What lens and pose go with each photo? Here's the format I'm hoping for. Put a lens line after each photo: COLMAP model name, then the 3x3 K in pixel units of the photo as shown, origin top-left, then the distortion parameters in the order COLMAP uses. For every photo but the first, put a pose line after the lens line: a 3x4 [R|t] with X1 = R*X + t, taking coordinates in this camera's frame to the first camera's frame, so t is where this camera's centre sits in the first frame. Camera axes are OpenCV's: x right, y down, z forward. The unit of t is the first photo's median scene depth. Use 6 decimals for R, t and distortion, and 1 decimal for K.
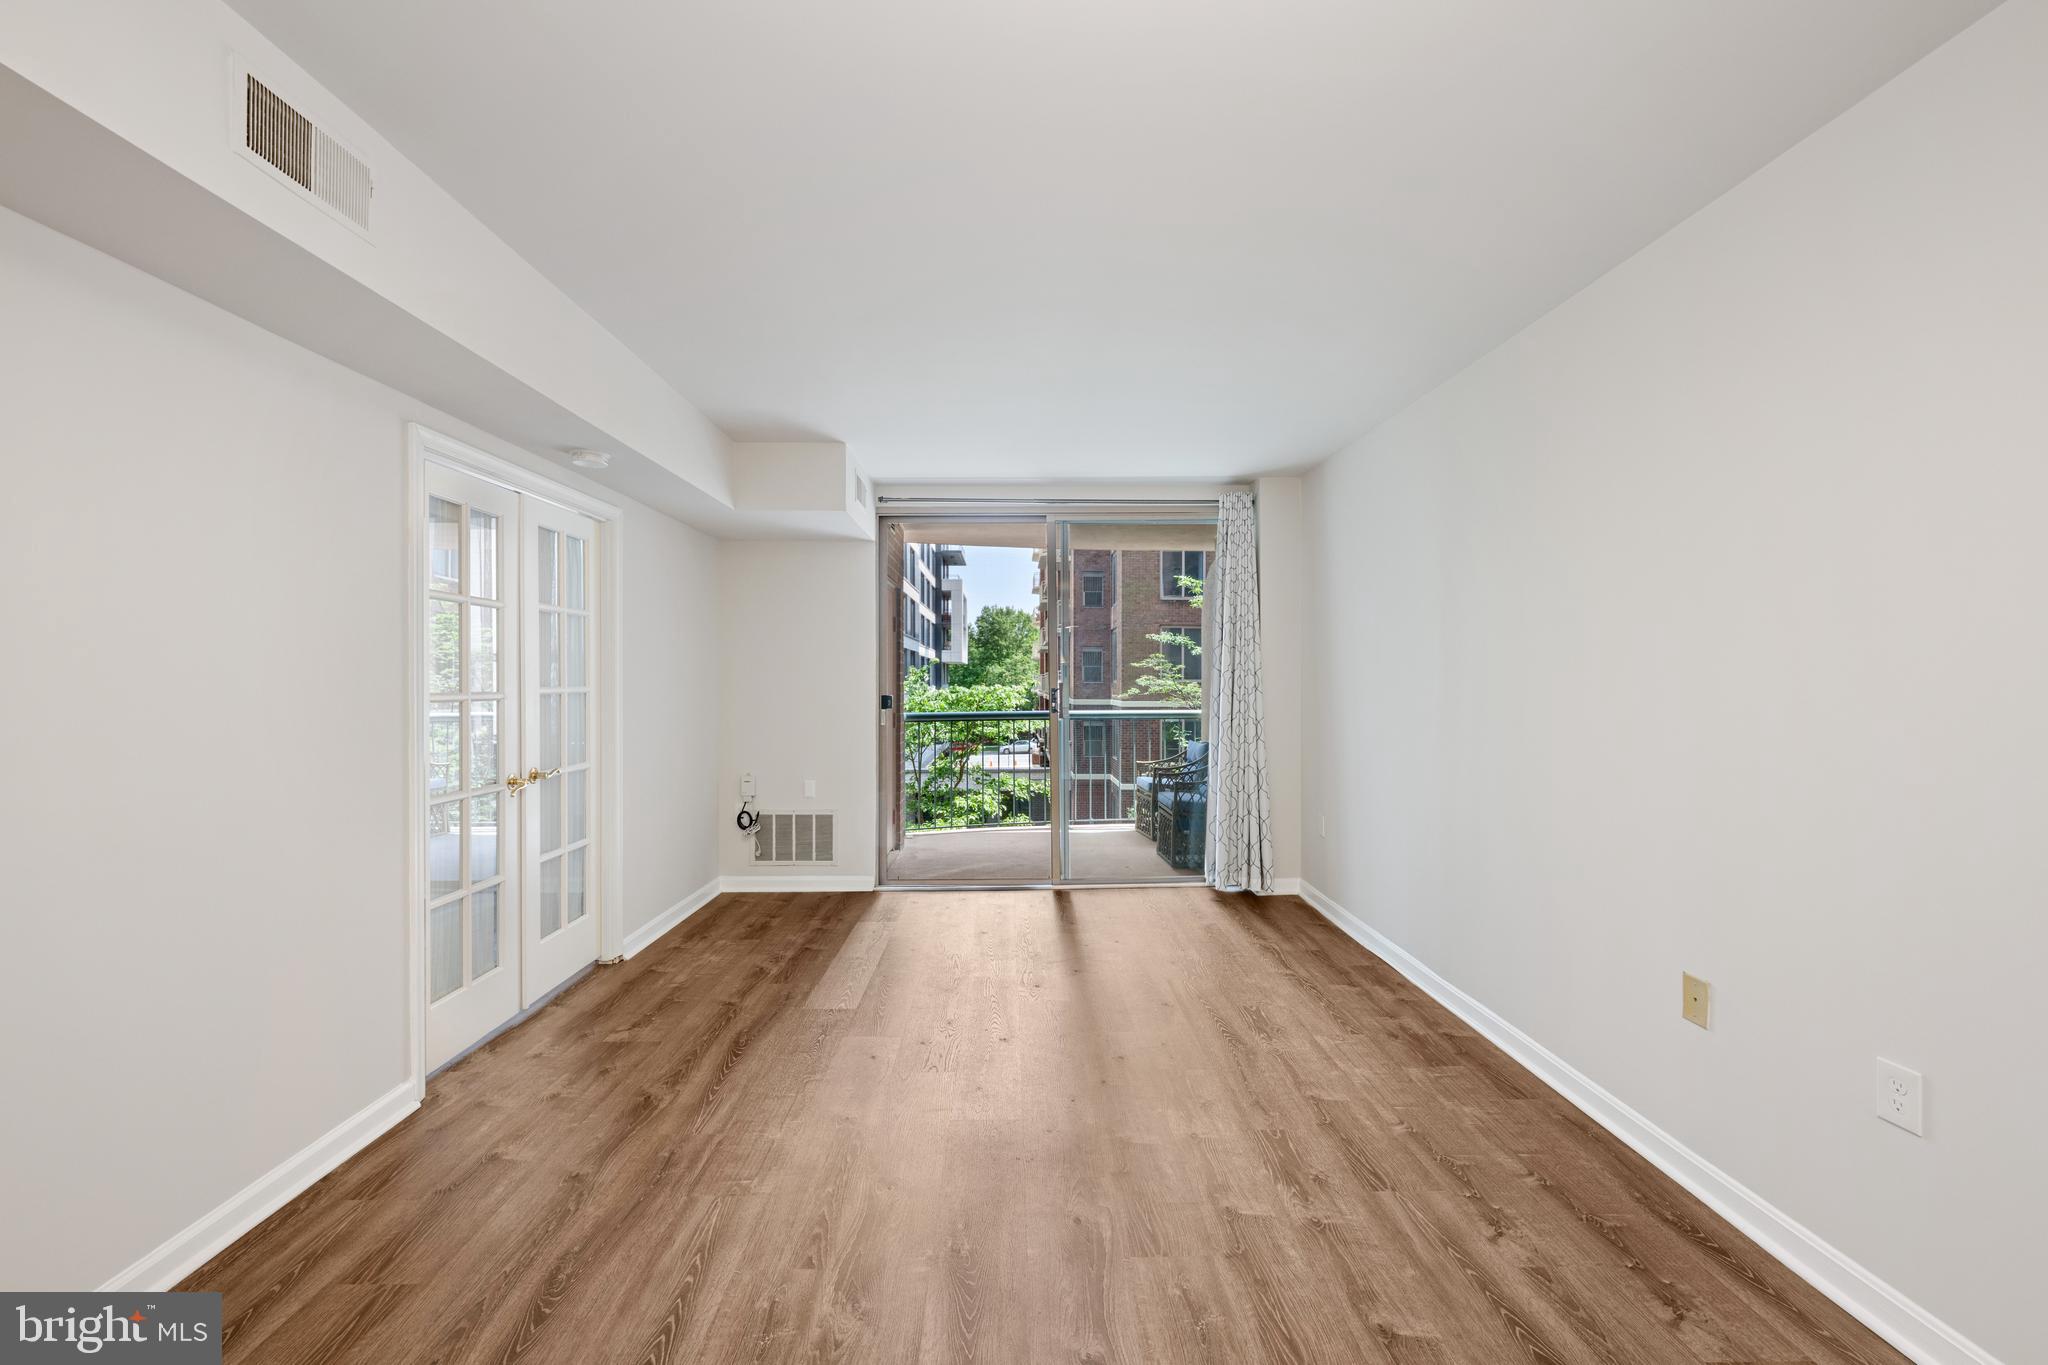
lens RADIAL K [[811.3, 0, 1025.1], [0, 811.3, 684.1], [0, 0, 1]] dist [0.000162, 0.000110]
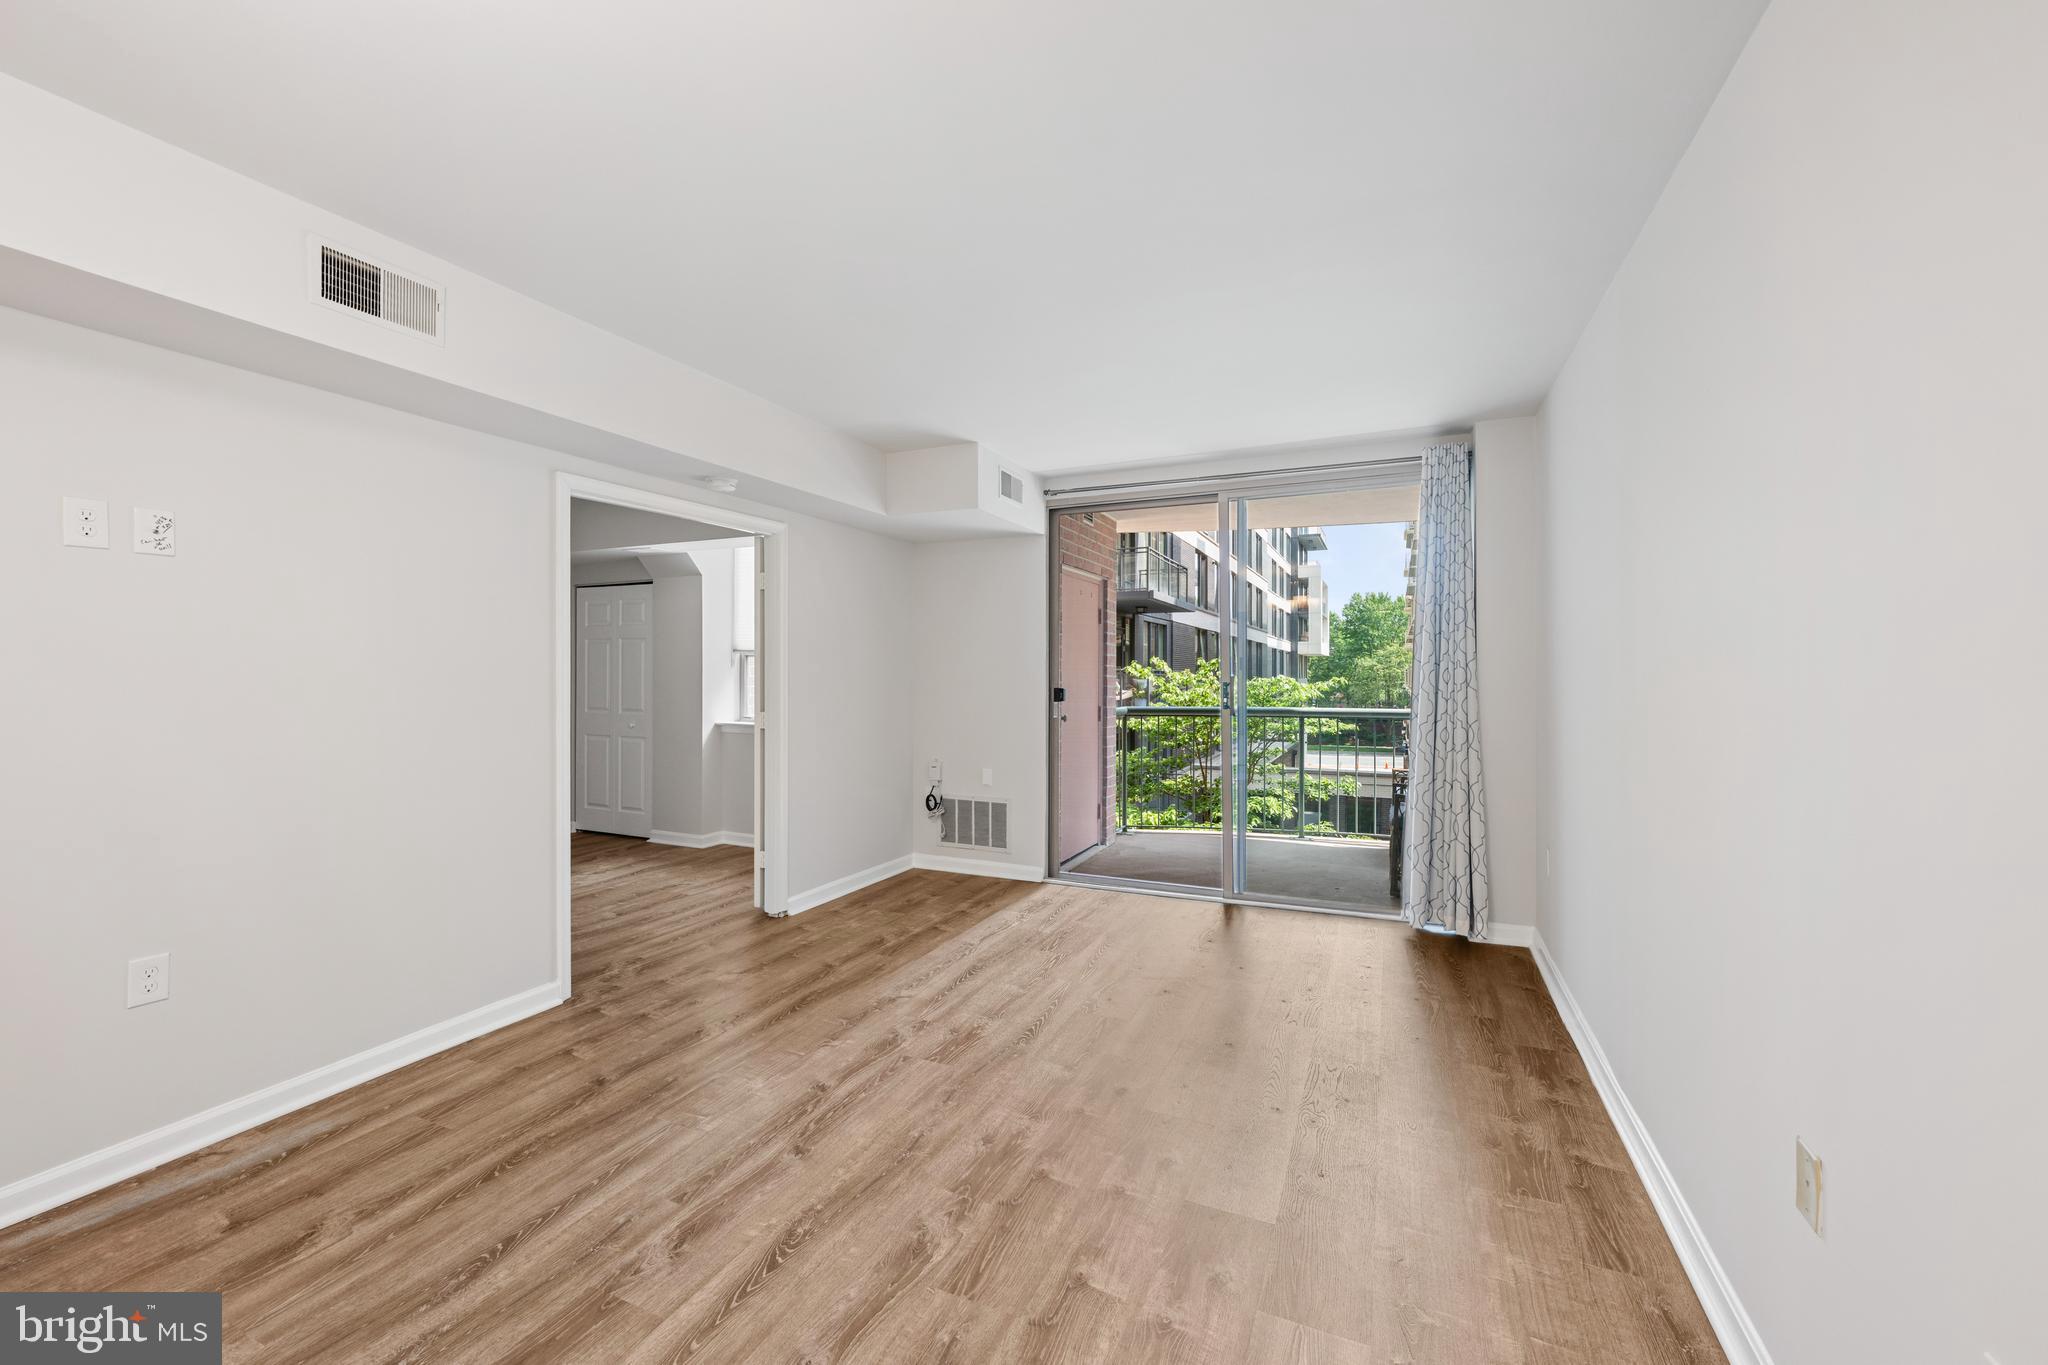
lens RADIAL K [[822.7, 0, 1019.4], [0, 822.7, 674.8], [0, 0, 1]] dist [-0.000291, 0.000217]
pose [[0.901654, 0.003644, -0.432443, 0.229209], [-0.004945, 0.999986, -0.001884, -0.000298], [0.432430, 0.003837, 0.901659, 0.067091]]
